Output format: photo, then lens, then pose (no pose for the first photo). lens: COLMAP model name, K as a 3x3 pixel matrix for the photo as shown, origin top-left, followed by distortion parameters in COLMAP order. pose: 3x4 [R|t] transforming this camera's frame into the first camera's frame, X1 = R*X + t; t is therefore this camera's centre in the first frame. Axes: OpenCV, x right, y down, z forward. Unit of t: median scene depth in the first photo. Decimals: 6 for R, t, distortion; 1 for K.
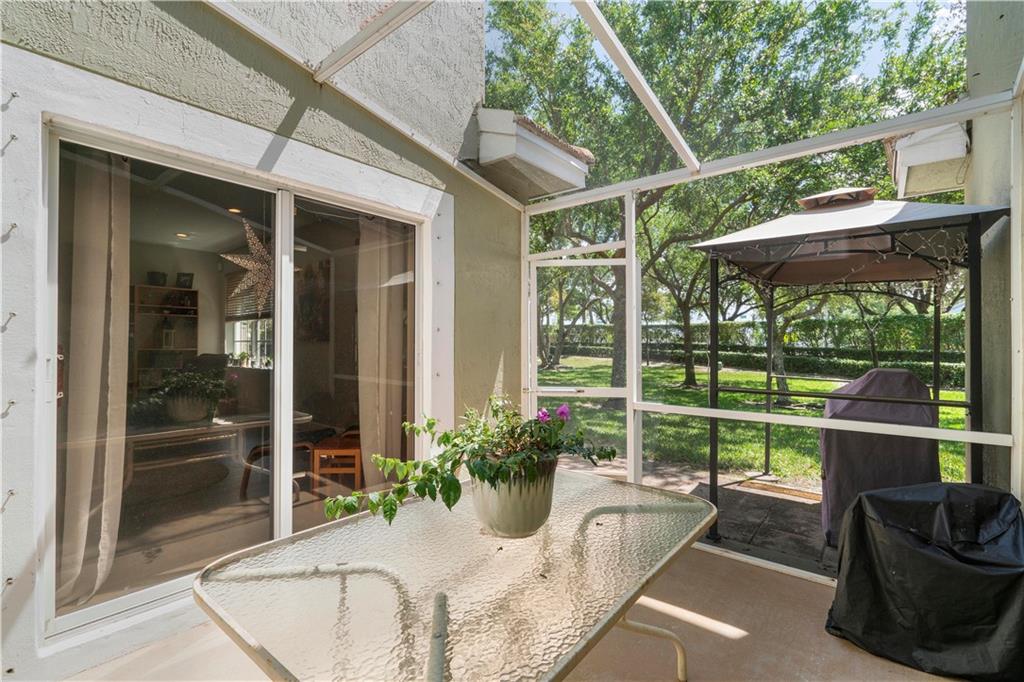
lens RADIAL K [[462.8, 0, 511.6], [0, 462.8, 344.8], [0, 0, 1]] dist [-0.000494, 0.000624]
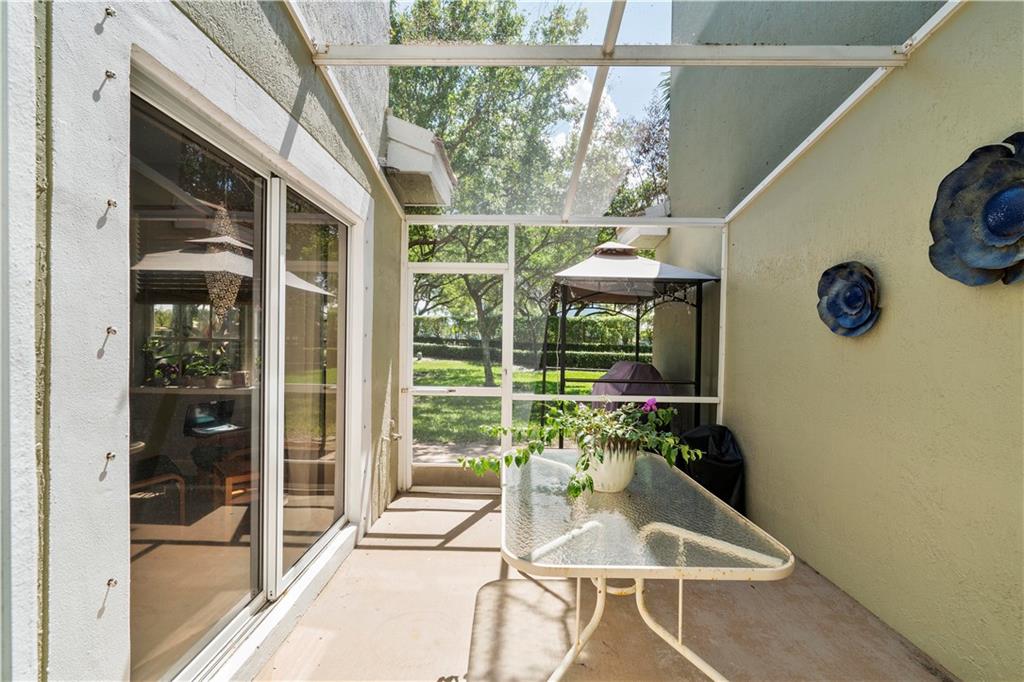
lens RADIAL K [[462.8, 0, 511.6], [0, 462.8, 344.8], [0, 0, 1]] dist [-0.000494, 0.000624]
pose [[0.770964, -0.005637, 0.636854, -0.510578], [-0.009369, 0.999752, 0.020190, -0.033840], [-0.636810, -0.021532, 0.770720, 0.041837]]
